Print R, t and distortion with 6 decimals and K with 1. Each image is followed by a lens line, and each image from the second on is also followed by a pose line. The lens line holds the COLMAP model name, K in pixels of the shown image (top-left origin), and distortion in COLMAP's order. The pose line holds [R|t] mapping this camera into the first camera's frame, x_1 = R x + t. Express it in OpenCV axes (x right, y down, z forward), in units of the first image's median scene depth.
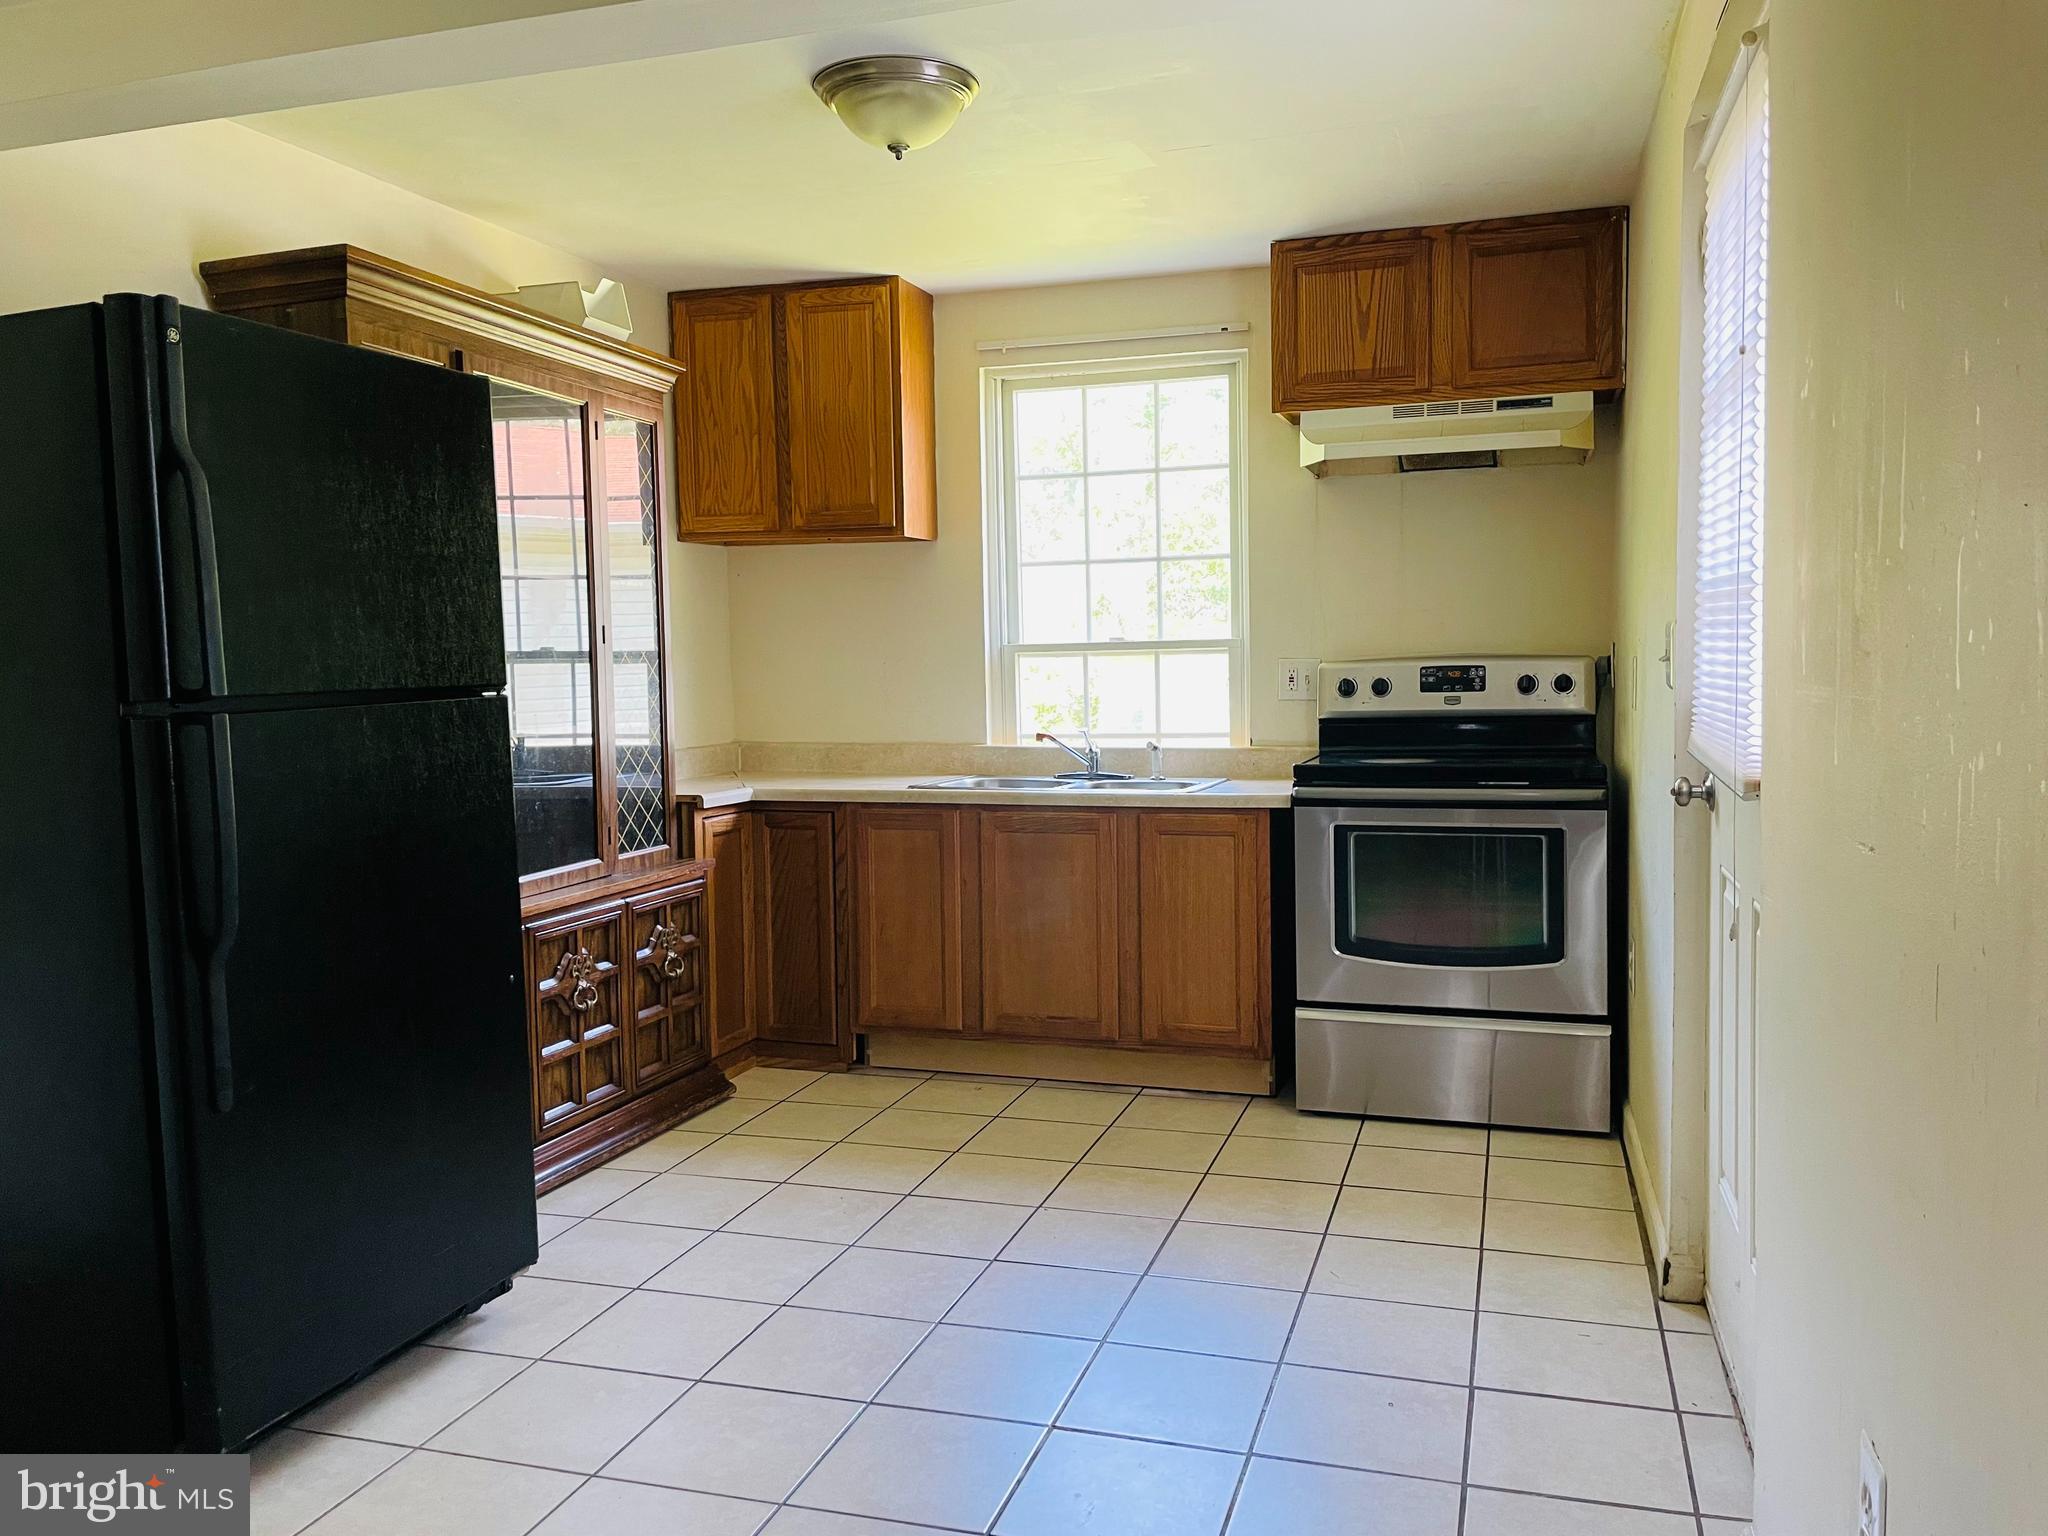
lens RADIAL K [[1570.0, 0, 1024.0], [0, 1570.0, 768.0], [0, 0, 1]] dist [0.091028, -0.117948]
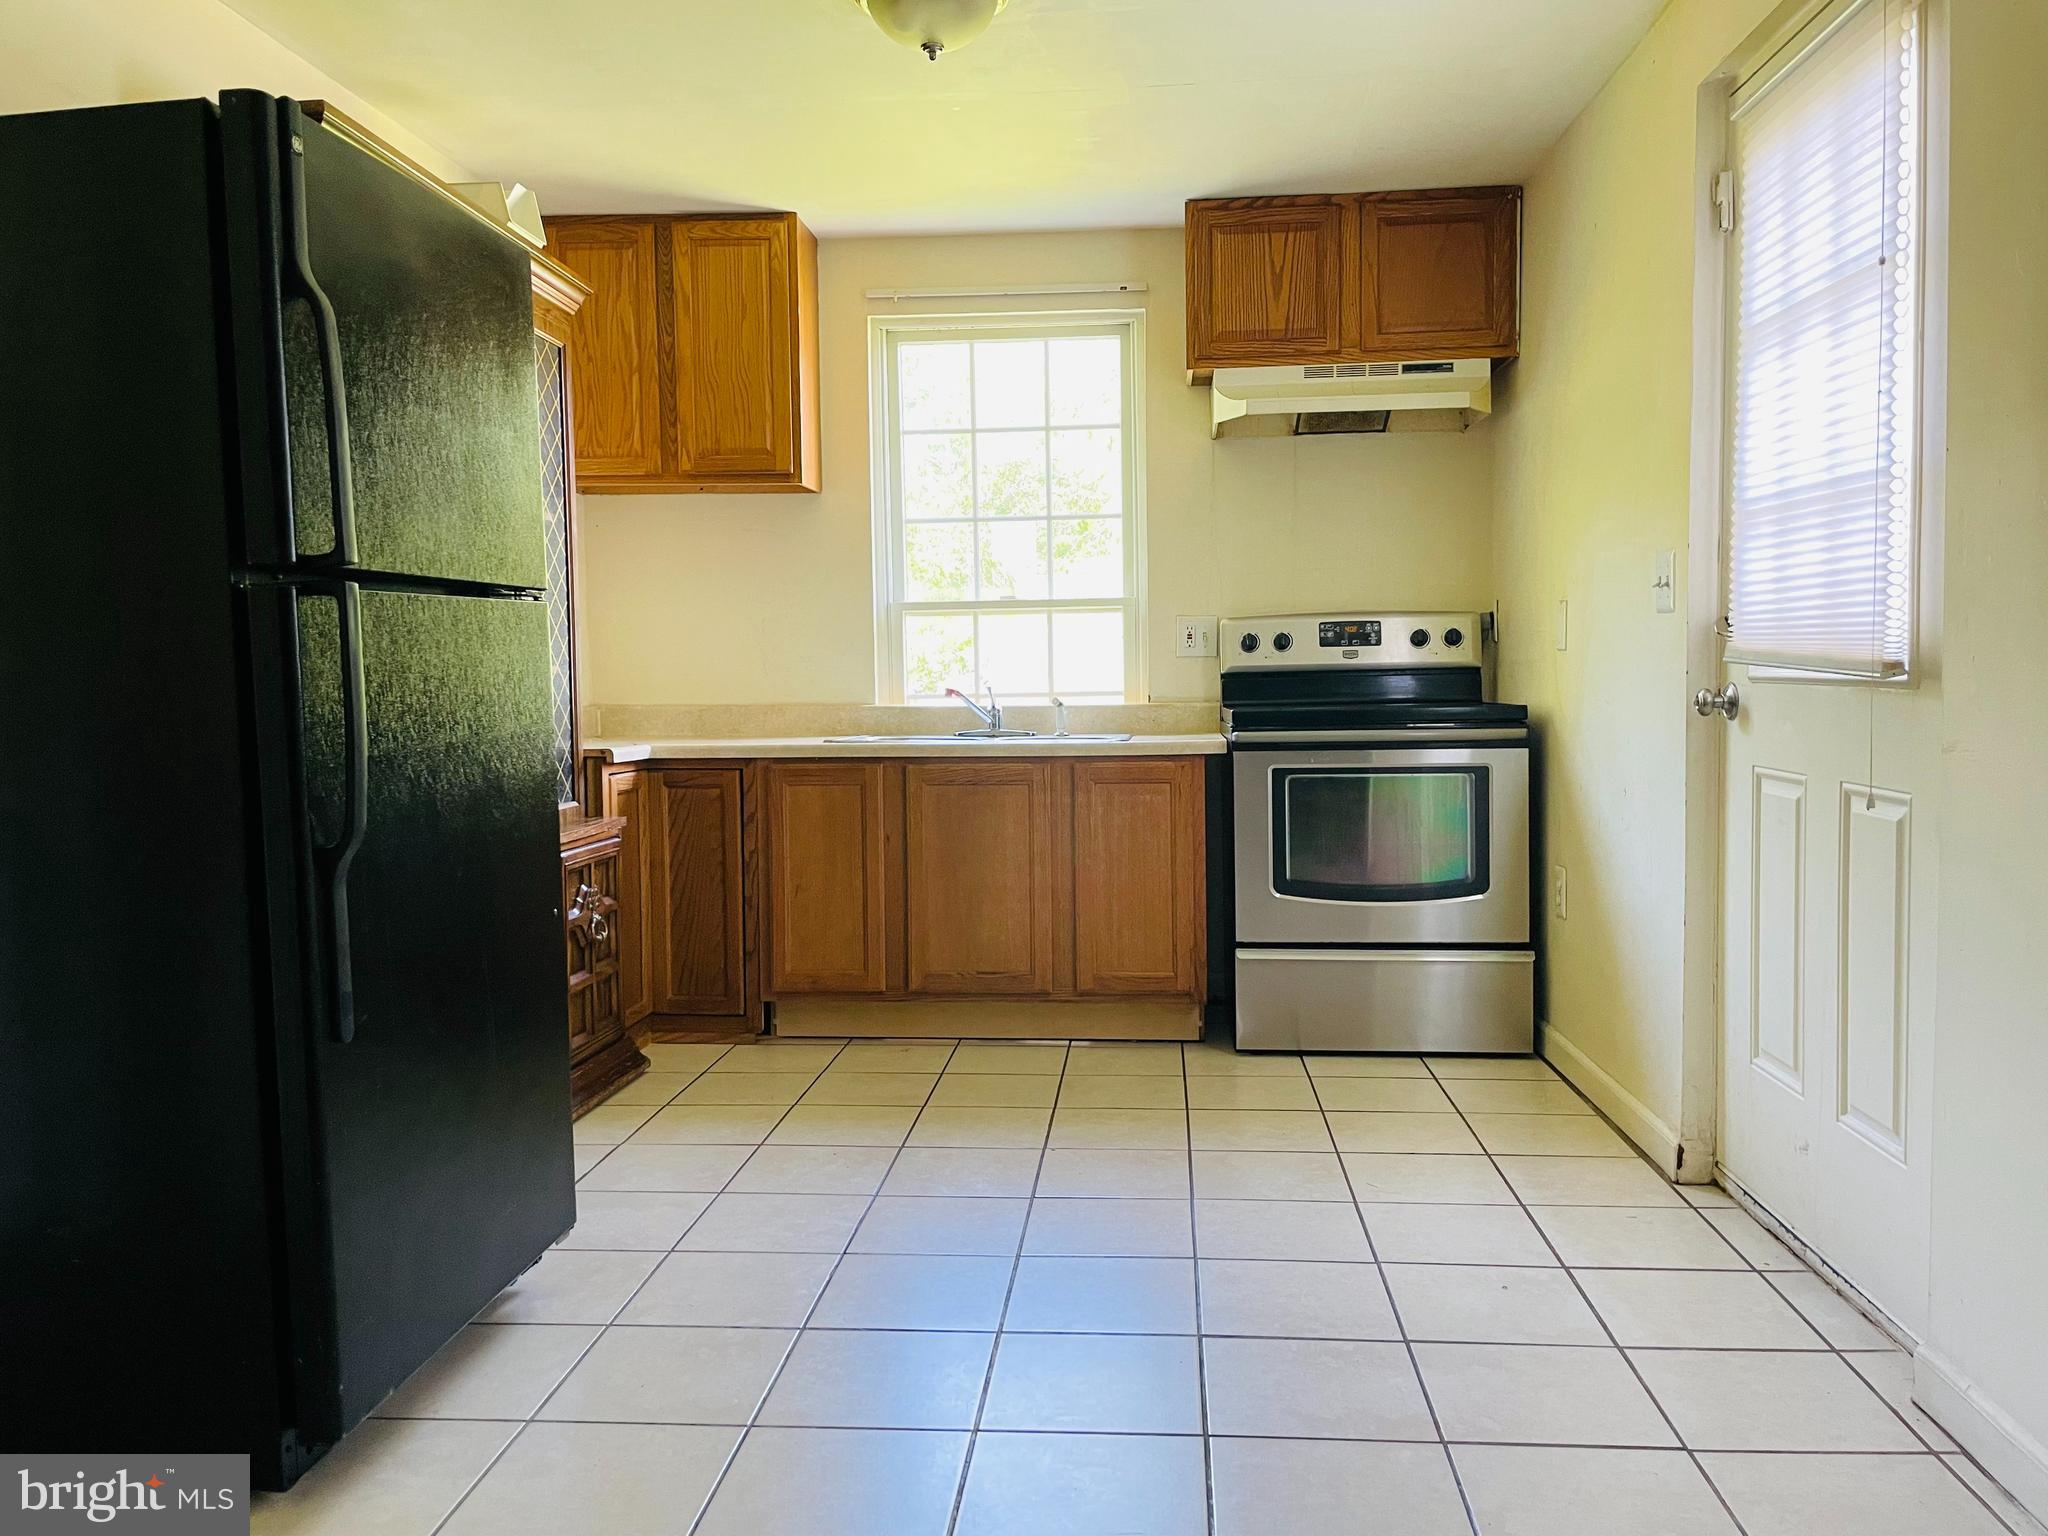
lens RADIAL K [[1570.0, 0, 1024.0], [0, 1570.0, 768.0], [0, 0, 1]] dist [0.091028, -0.117948]
pose [[0.975935, -0.009757, 0.217843, -0.169296], [0.012188, 0.999878, -0.009818, 0.040515], [-0.217720, 0.012237, 0.975934, 0.034832]]
